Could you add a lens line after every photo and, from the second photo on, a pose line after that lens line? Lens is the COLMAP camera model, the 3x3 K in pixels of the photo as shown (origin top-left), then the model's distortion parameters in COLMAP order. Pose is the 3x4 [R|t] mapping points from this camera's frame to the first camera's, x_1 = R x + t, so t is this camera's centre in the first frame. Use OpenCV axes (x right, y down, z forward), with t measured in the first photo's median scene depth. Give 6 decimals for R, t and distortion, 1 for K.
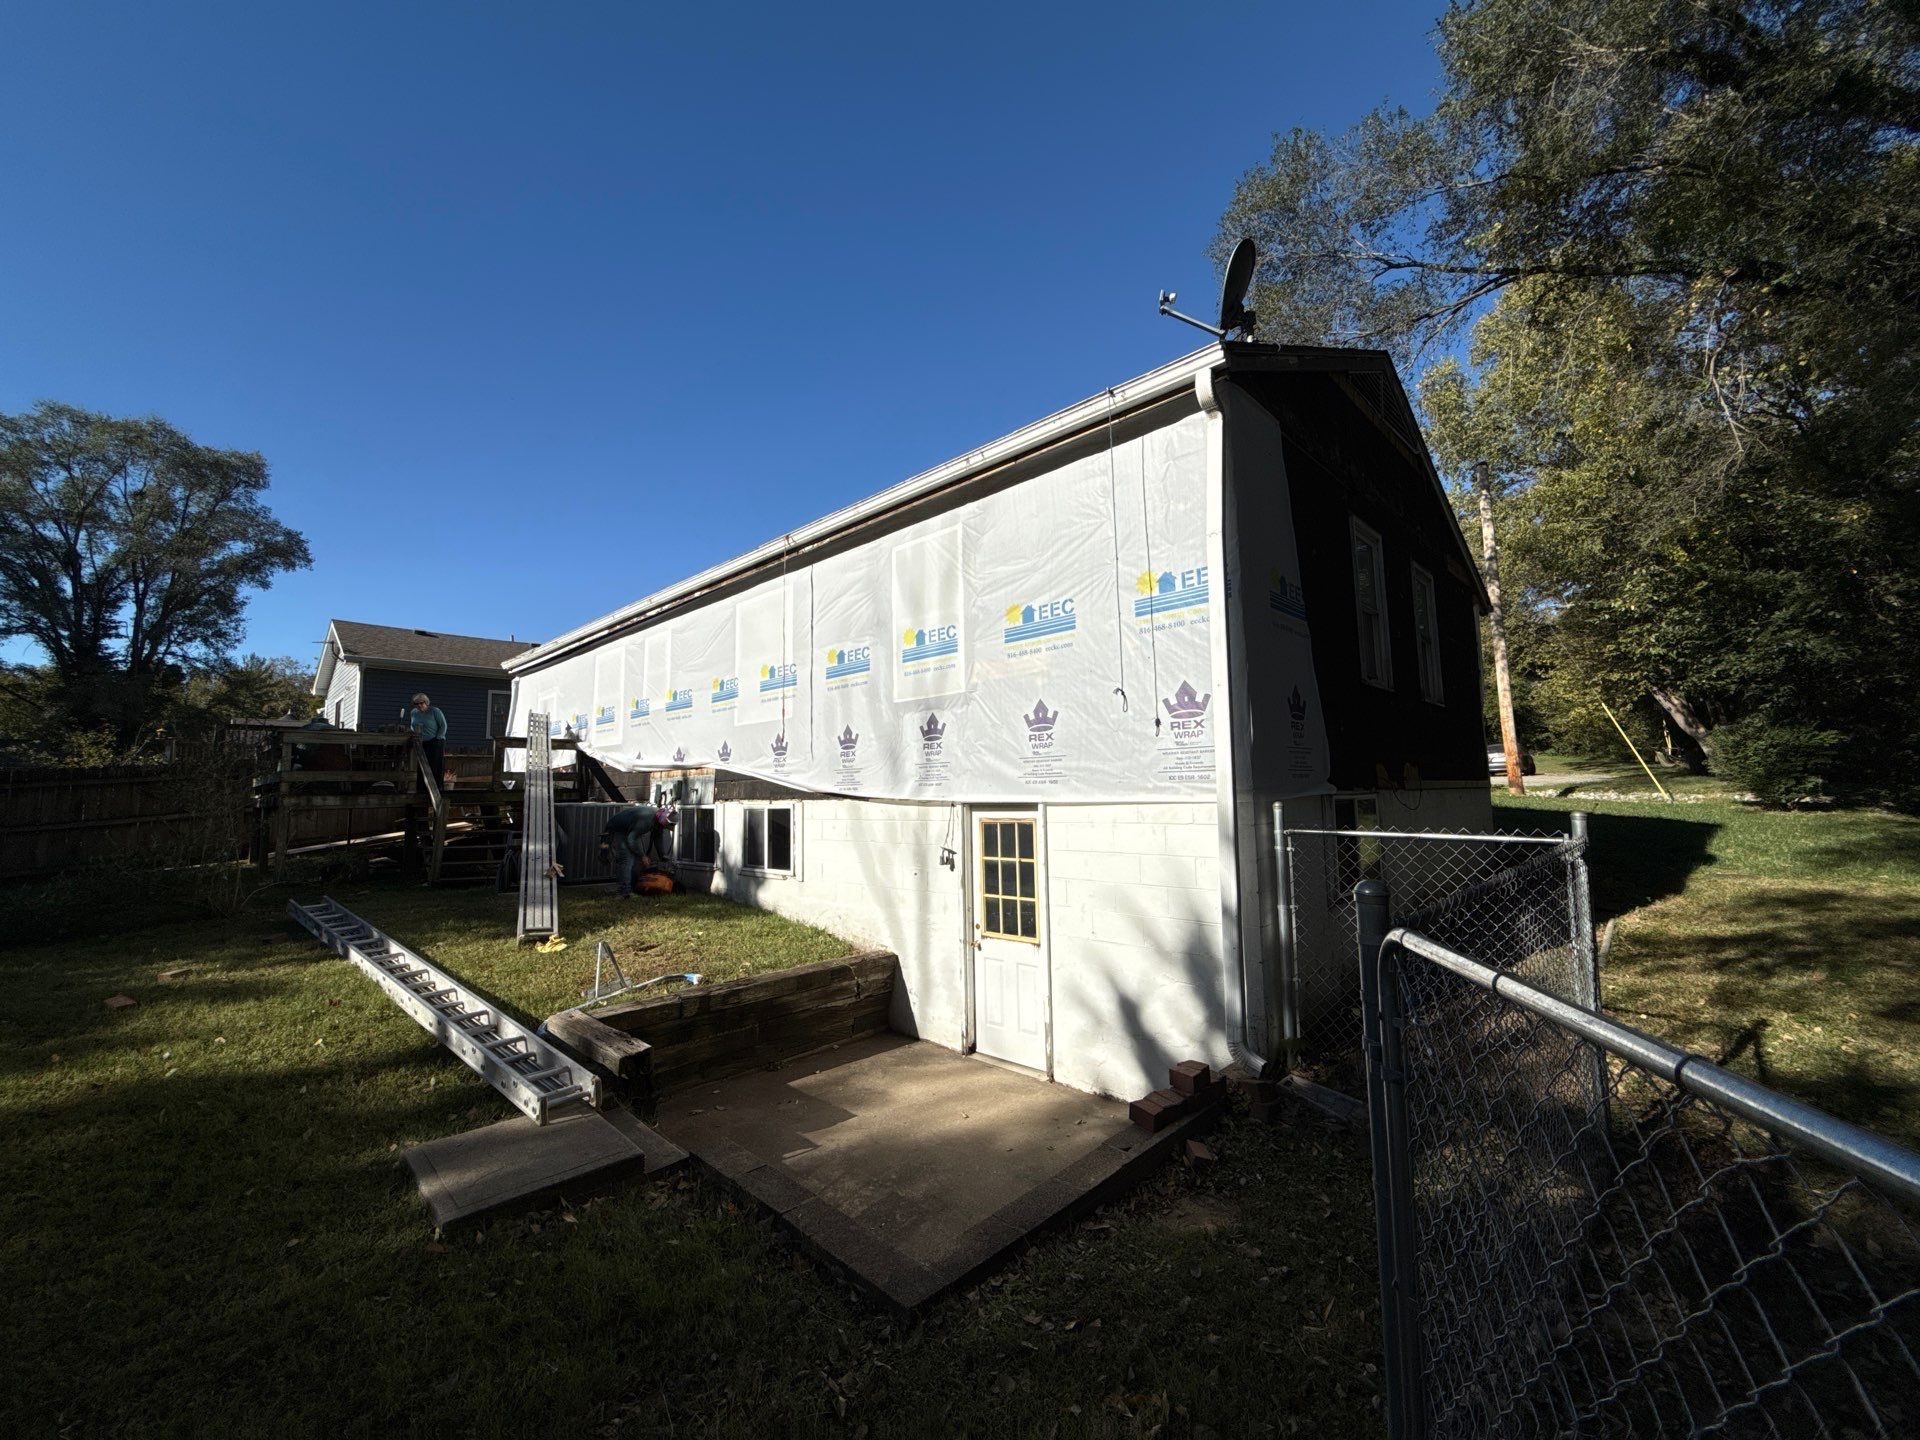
lens RADIAL K [[718.4, 0, 963.1], [0, 718.4, 715.7], [0, 0, 1]] dist [0.000787, 0.000045]
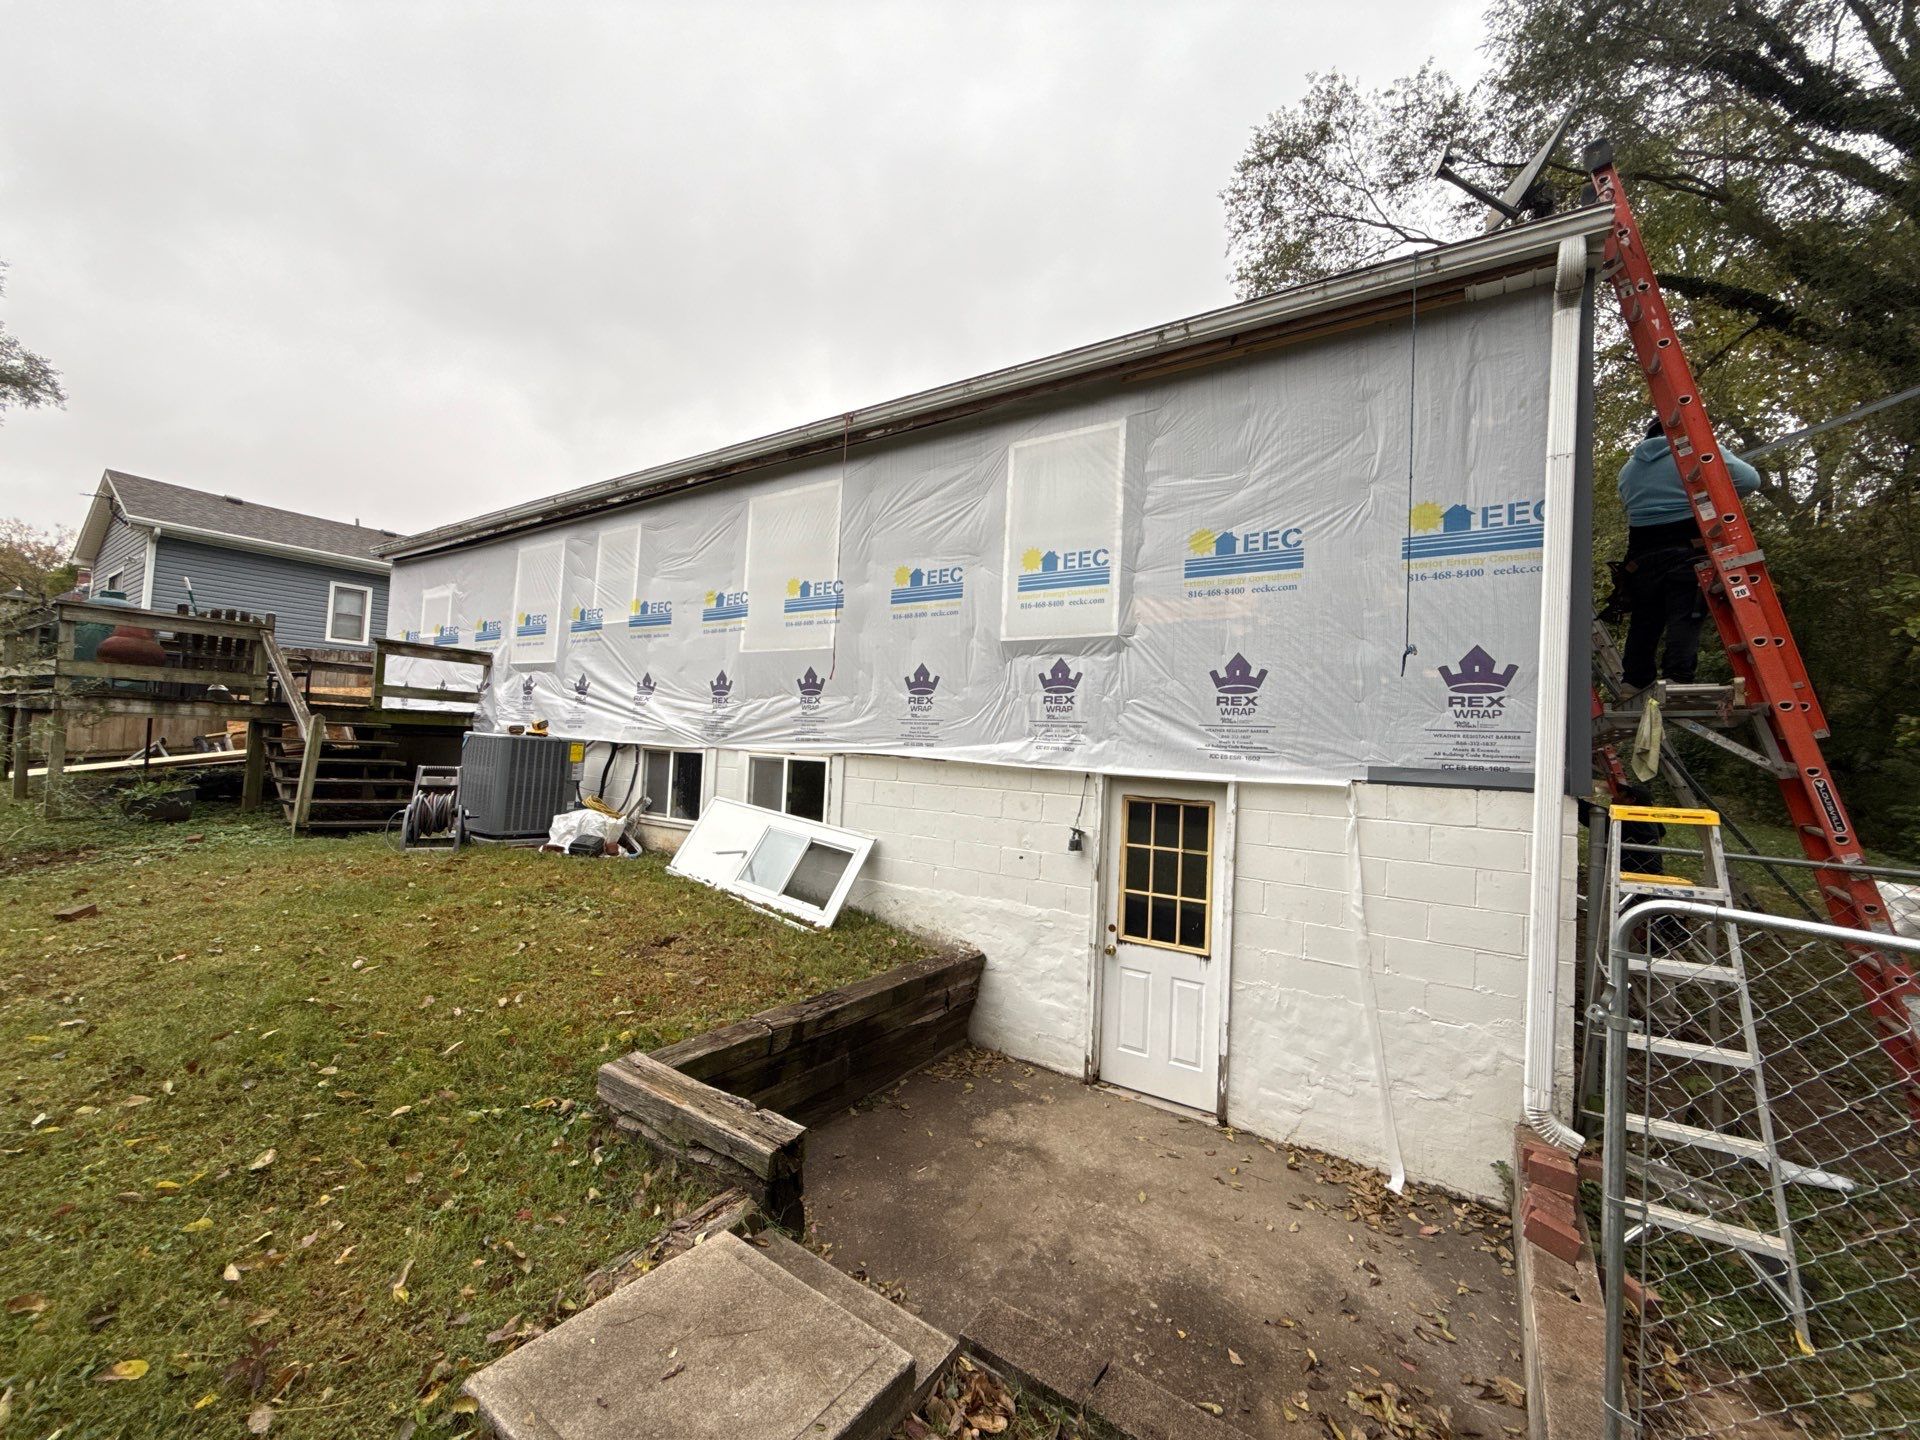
lens RADIAL K [[698.3, 0, 958.5], [0, 698.3, 724.2], [0, 0, 1]] dist [-0.001431, 0.000046]
pose [[0.979850, 0.081754, 0.182237, -0.301607], [-0.093565, 0.993970, 0.057171, 0.036770], [-0.176464, -0.073070, 0.981591, 0.271912]]
